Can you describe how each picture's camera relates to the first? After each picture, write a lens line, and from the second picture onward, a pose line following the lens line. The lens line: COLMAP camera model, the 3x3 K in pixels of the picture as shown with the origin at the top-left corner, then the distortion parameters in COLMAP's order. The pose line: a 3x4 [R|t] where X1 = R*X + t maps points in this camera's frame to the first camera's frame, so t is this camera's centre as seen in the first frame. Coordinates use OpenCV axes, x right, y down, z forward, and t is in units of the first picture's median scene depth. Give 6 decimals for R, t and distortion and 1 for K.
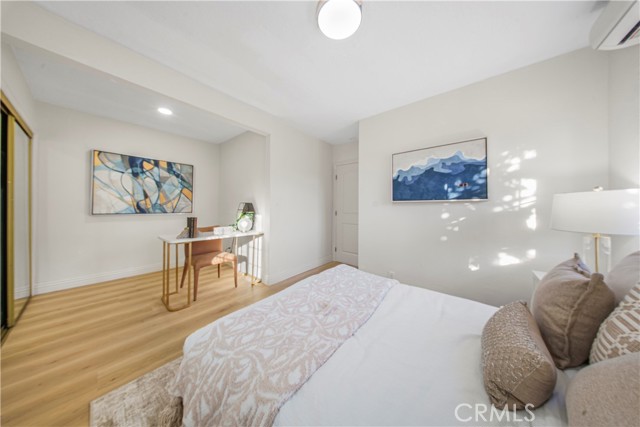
lens RADIAL K [[185.9, 0, 320.6], [0, 185.9, 209.7], [0, 0, 1]] dist [-0.000916, -0.000099]
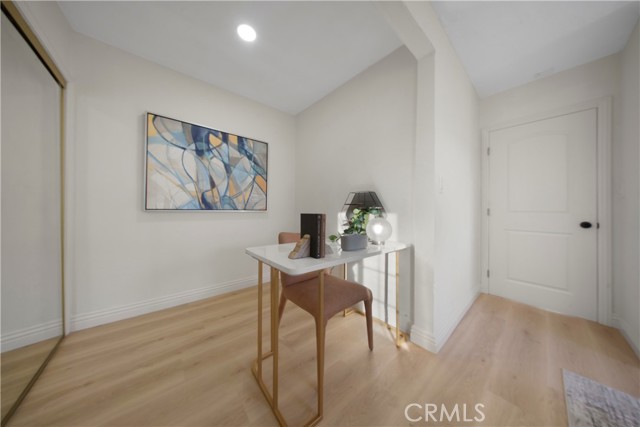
lens RADIAL K [[193.7, 0, 320.0], [0, 193.7, 213.5], [0, 0, 1]] dist [0.000970, -0.000008]
pose [[0.982676, 0.004444, -0.185278, -0.424031], [-0.003410, 0.999977, 0.005900, 0.028130], [0.185300, -0.005166, 0.982668, 0.375646]]
